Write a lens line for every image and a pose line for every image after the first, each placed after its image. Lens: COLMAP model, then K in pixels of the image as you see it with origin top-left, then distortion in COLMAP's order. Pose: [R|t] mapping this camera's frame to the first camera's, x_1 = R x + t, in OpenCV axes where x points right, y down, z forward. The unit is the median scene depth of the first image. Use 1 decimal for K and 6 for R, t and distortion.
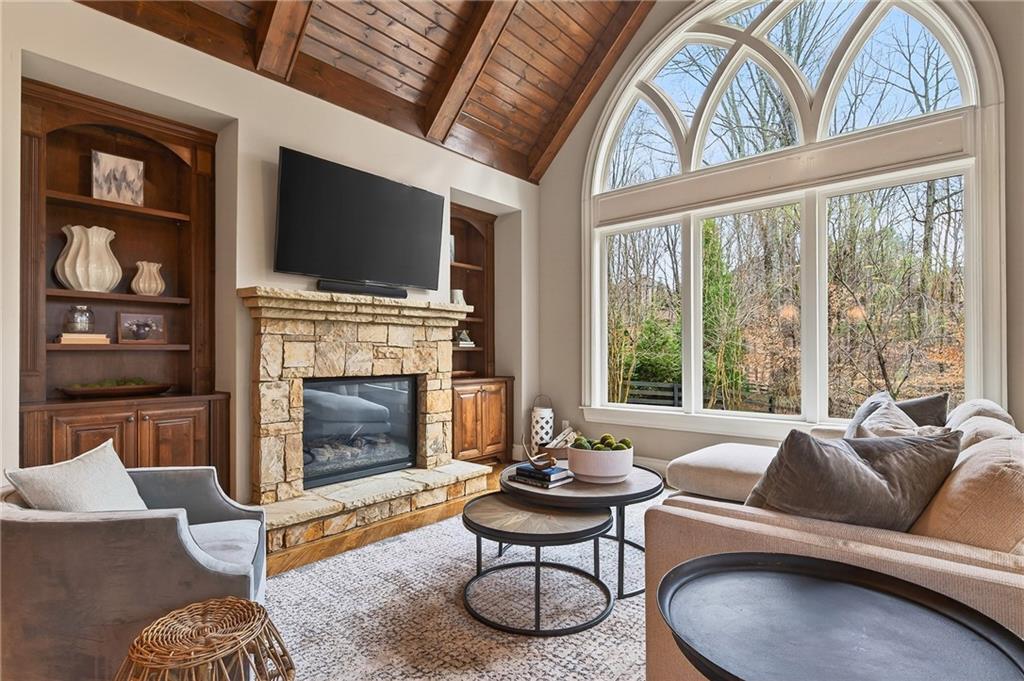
lens RADIAL K [[400.7, 0, 512.3], [0, 400.7, 348.9], [0, 0, 1]] dist [-0.000869, 0.000021]
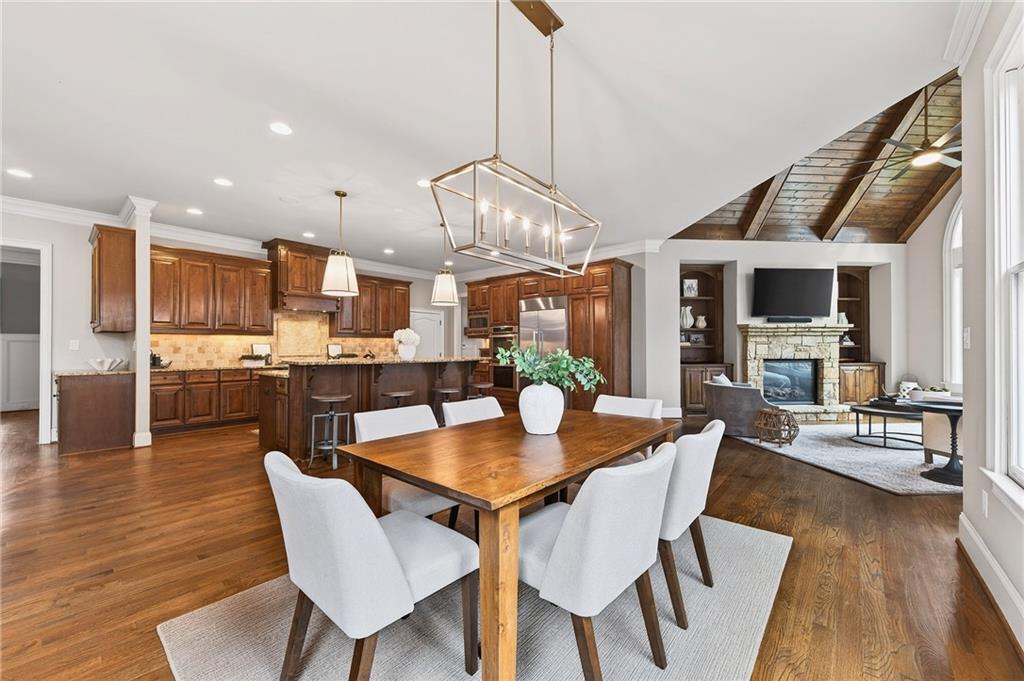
lens RADIAL K [[400.7, 0, 512.3], [0, 400.7, 348.9], [0, 0, 1]] dist [-0.000869, 0.000021]
pose [[0.697715, -0.002488, -0.716371, 0.138855], [0.007169, 0.999968, 0.003509, -0.006511], [0.716340, -0.007585, 0.697711, -1.538411]]
